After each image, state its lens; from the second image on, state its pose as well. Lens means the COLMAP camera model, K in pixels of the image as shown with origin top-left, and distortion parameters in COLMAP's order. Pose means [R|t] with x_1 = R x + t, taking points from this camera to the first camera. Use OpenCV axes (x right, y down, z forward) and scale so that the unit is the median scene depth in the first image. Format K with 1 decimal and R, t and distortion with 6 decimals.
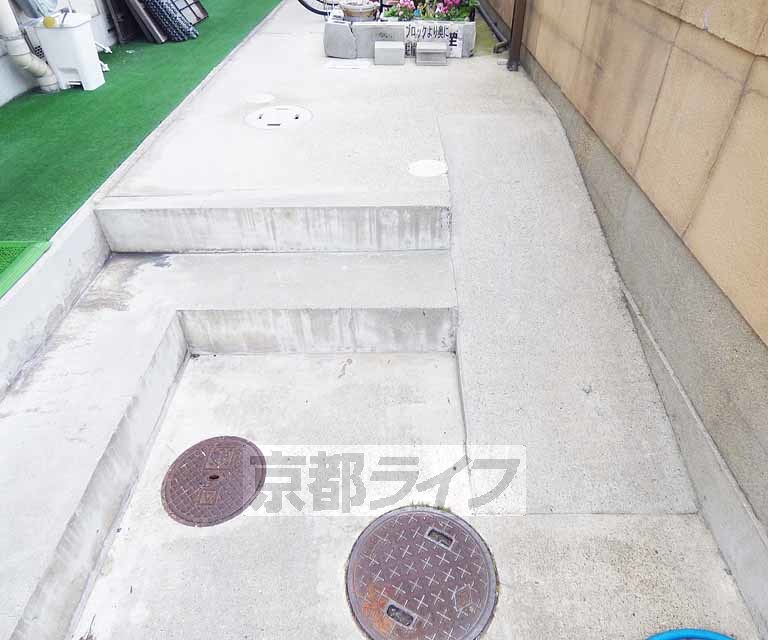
lens RADIAL K [[525.3, 0, 390.6], [0, 525.3, 316.6], [0, 0, 1]] dist [-0.018013, 0.006768]
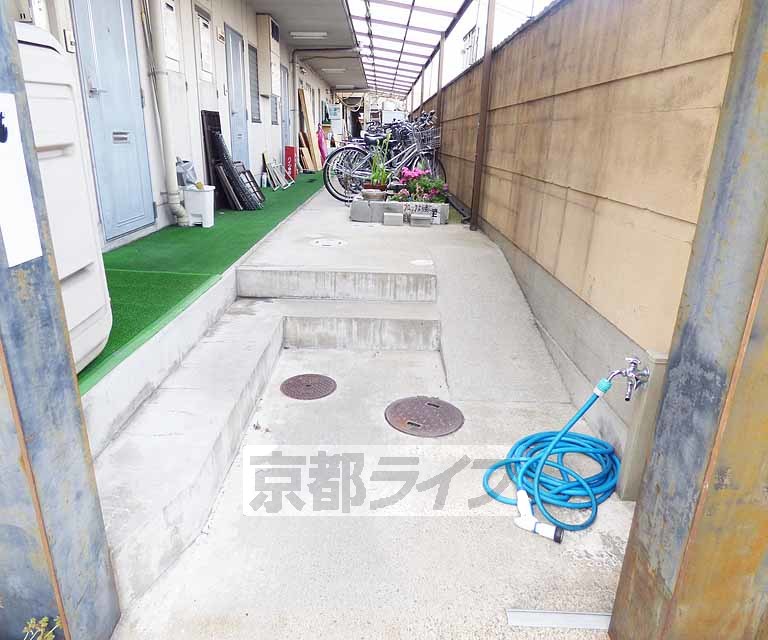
lens RADIAL K [[525.3, 0, 366.9], [0, 525.3, 321.4], [0, 0, 1]] dist [-0.018013, 0.006768]
pose [[0.999254, 0.037802, -0.007906, -0.098312], [-0.038217, 0.938408, -0.343409, 0.548140], [-0.005562, 0.343455, 0.939153, -0.609169]]
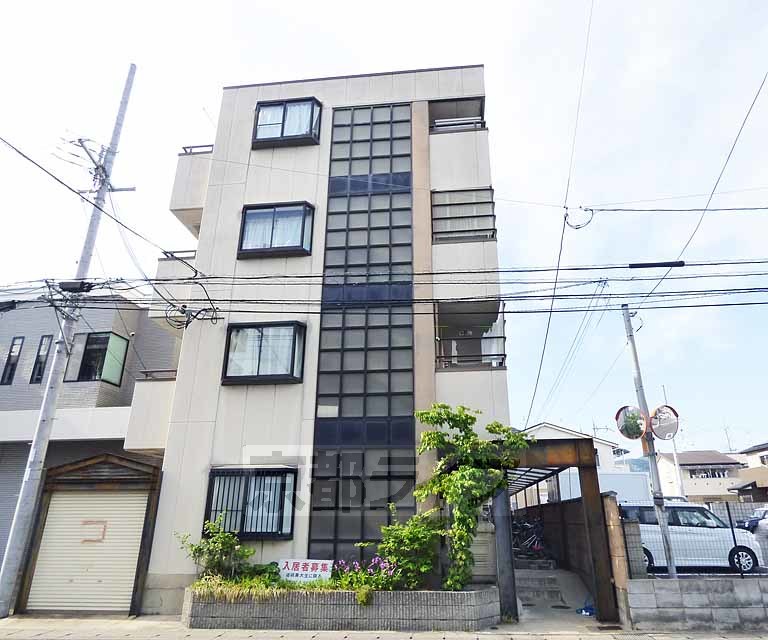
lens RADIAL K [[525.3, 0, 400.8], [0, 525.3, 314.7], [0, 0, 1]] dist [-0.018013, 0.006768]
pose [[0.993978, -0.027195, -0.106150, -0.894955], [-0.079162, 0.491609, -0.867210, 3.462861], [0.075769, 0.870391, 0.486496, -4.435209]]
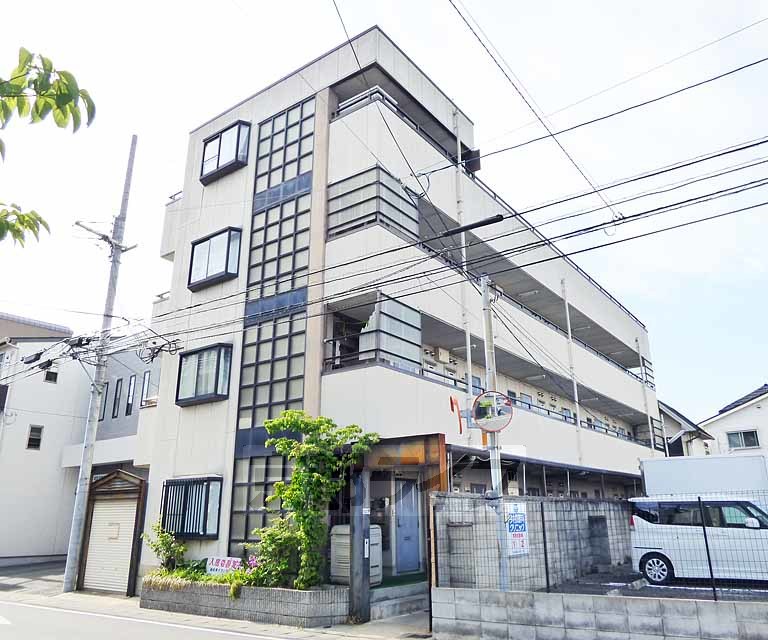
lens RADIAL K [[614.5, 0, 390.4], [0, 614.5, 311.7], [0, 0, 1]] dist [-0.033511, -0.004539]
pose [[0.805490, -0.181415, -0.564158, 3.172815], [-0.379384, 0.573471, -0.726084, 2.926690], [0.455251, 0.798886, 0.393100, -3.913472]]
